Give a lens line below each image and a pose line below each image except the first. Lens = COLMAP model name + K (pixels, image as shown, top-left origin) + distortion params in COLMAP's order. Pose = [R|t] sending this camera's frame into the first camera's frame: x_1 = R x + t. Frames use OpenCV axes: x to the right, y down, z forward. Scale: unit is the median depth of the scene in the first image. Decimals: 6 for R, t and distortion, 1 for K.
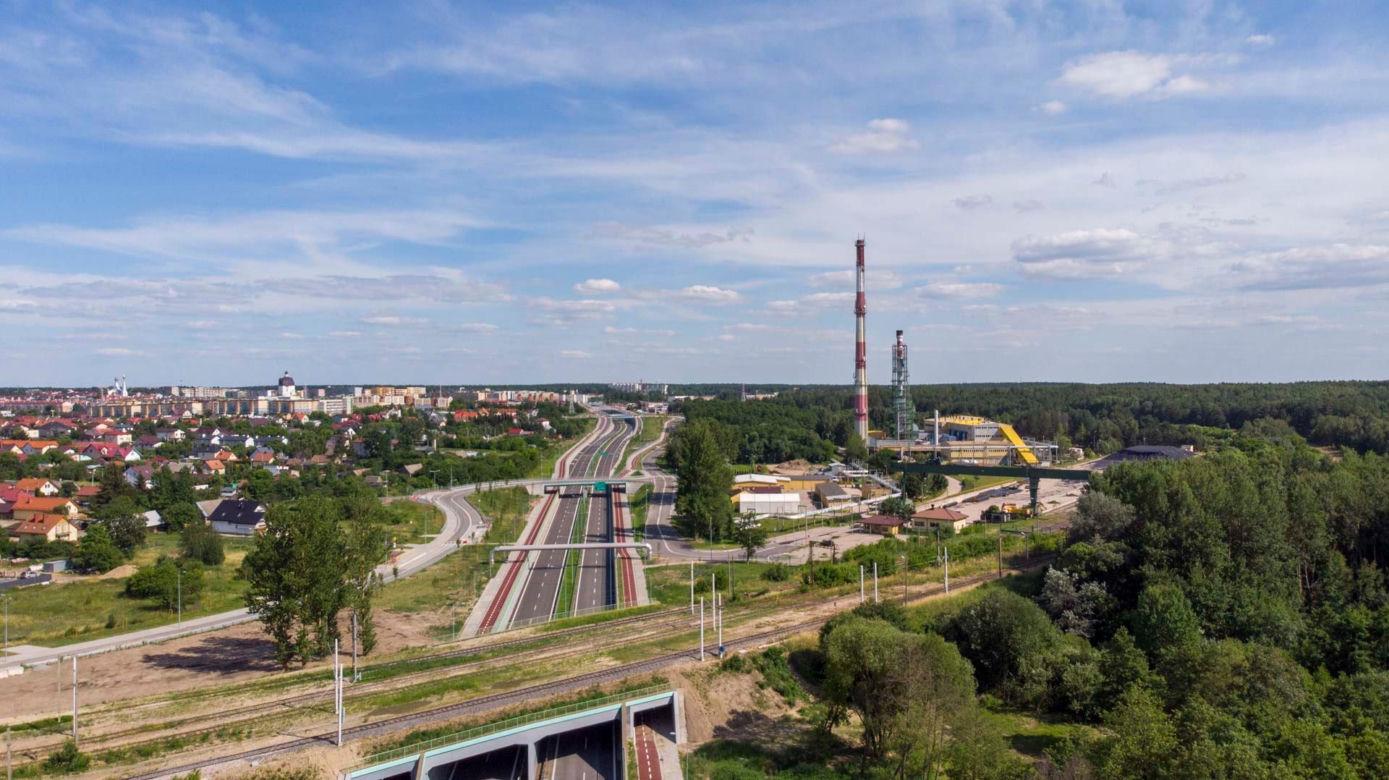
lens RADIAL K [[1018.3, 0, 699.7], [0, 1018.3, 390.7], [0, 0, 1]] dist [0.005937, 0.056182]
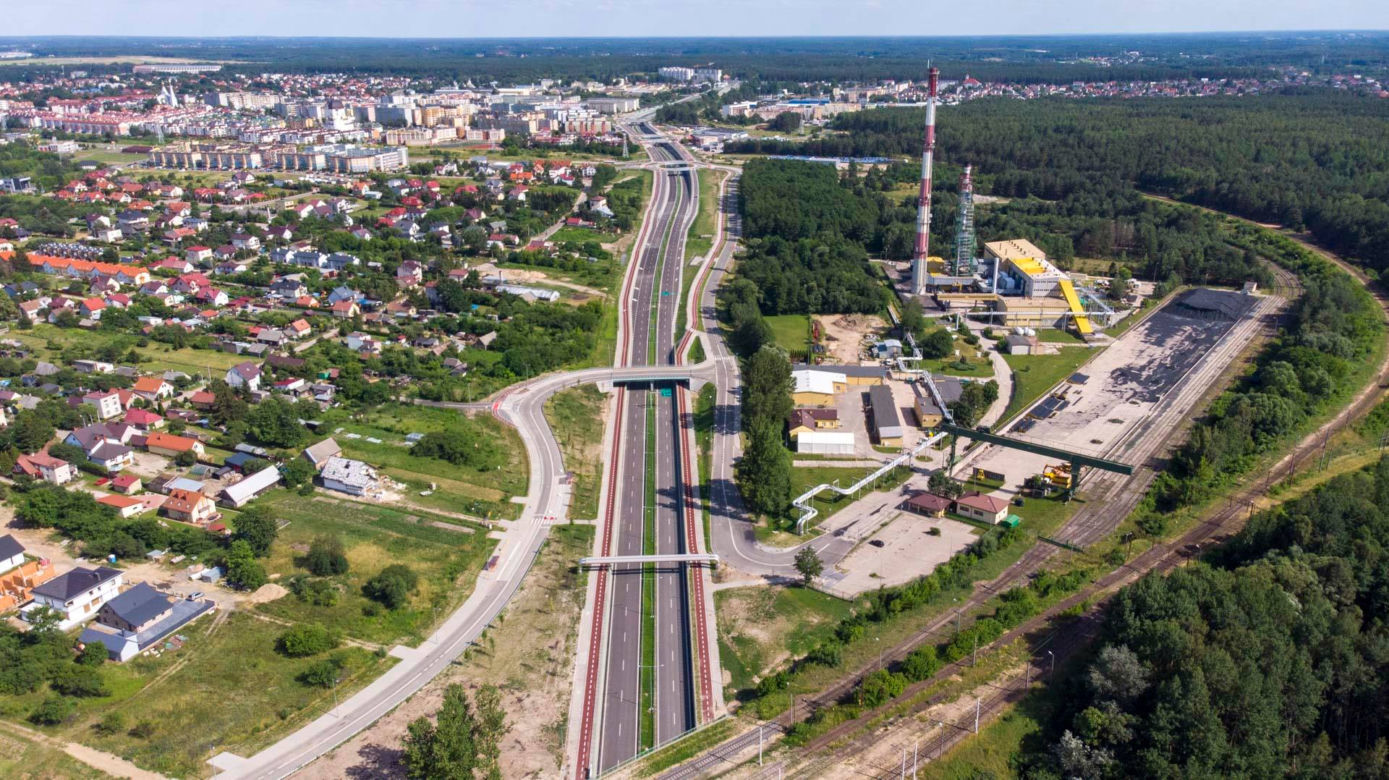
lens RADIAL K [[1018.3, 0, 699.7], [0, 1018.3, 390.7], [0, 0, 1]] dist [0.005937, 0.056182]
pose [[0.998735, 0.017154, -0.047265, -0.017140], [-0.000702, 0.944673, 0.328012, -0.345933], [0.050277, -0.327564, 0.943490, 0.000491]]
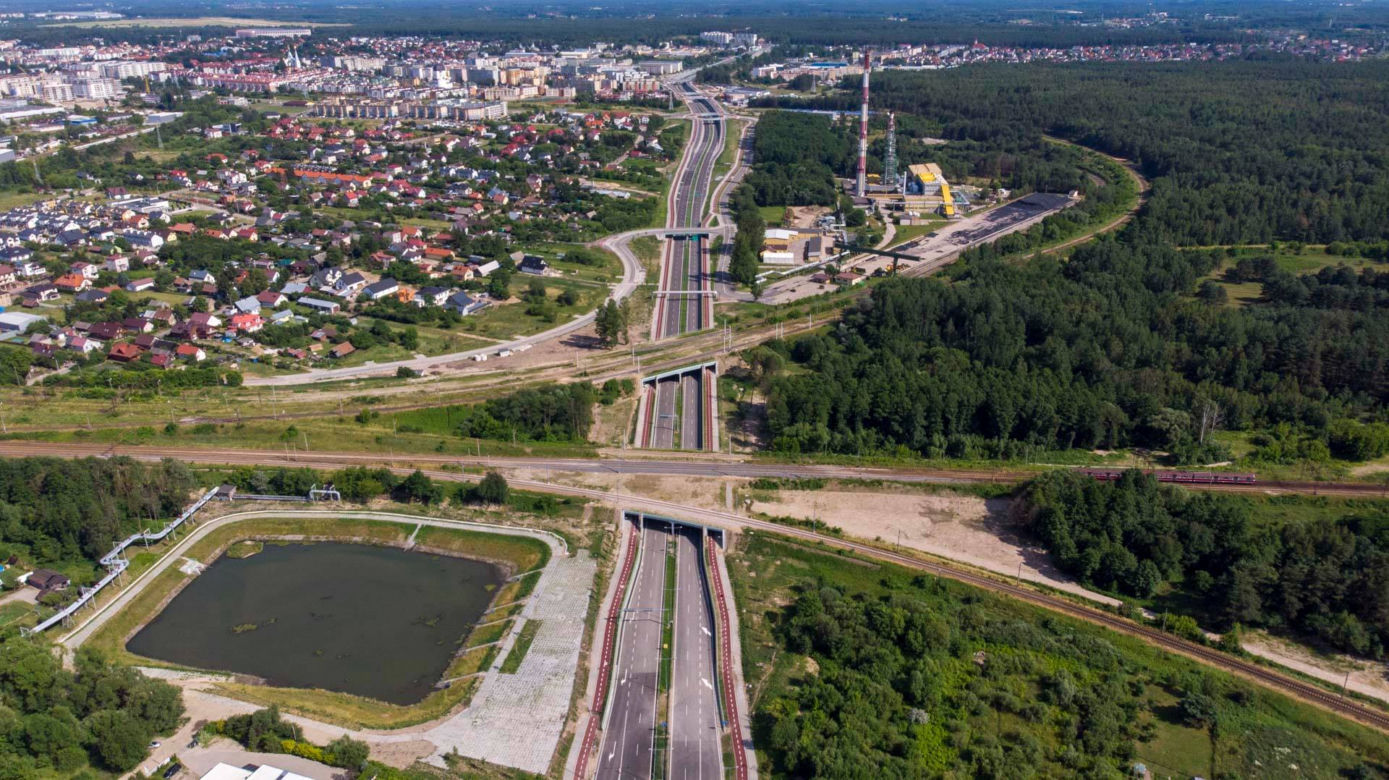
lens RADIAL K [[1018.3, 0, 699.7], [0, 1018.3, 390.7], [0, 0, 1]] dist [0.005937, 0.056182]
pose [[0.995830, 0.034637, -0.084394, 0.109150], [-0.001573, 0.931497, 0.363747, -0.448803], [0.091212, -0.362097, 0.927667, -1.171490]]
